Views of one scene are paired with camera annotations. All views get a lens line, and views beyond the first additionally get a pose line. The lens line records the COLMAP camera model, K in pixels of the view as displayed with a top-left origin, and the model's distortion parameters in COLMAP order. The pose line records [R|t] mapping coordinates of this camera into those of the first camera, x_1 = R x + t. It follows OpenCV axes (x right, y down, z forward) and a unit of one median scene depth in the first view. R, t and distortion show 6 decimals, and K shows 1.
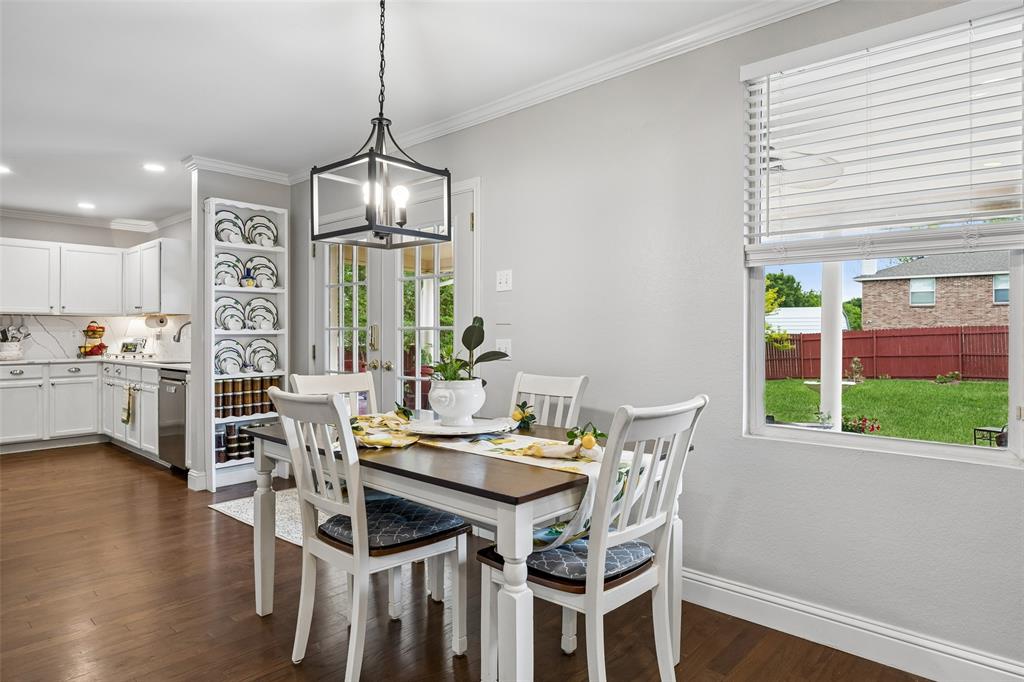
lens RADIAL K [[608.4, 0, 504.4], [0, 608.4, 333.4], [0, 0, 1]] dist [-0.000711, 0.005913]
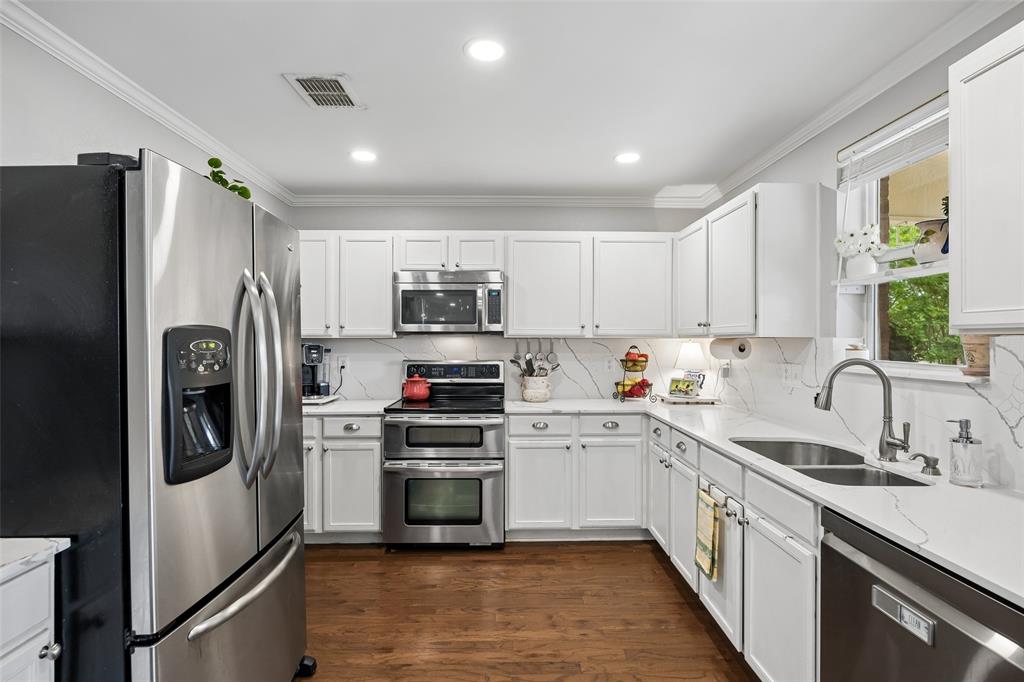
lens RADIAL K [[518.0, 0, 519.7], [0, 518.0, 340.0], [0, 0, 1]] dist [-0.014615, 0.002802]
pose [[0.715485, 0.002112, -0.698625, -0.374812], [-0.002021, 0.999998, 0.000953, -0.027182], [0.698625, 0.000730, 0.715488, 0.516069]]
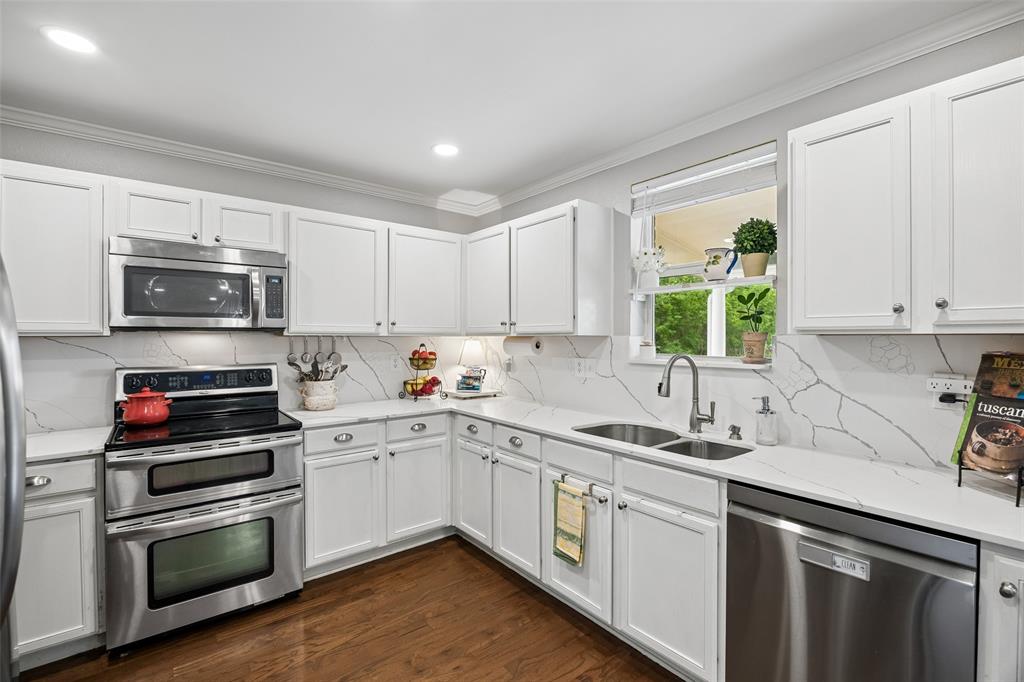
lens RADIAL K [[449.9, 0, 525.7], [0, 449.9, 340.4], [0, 0, 1]] dist [-0.019565, 0.001886]
pose [[0.994210, 0.001292, -0.107445, -0.520586], [-0.000570, 0.999977, 0.006746, -0.027675], [0.107452, -0.006645, 0.994188, 0.534654]]
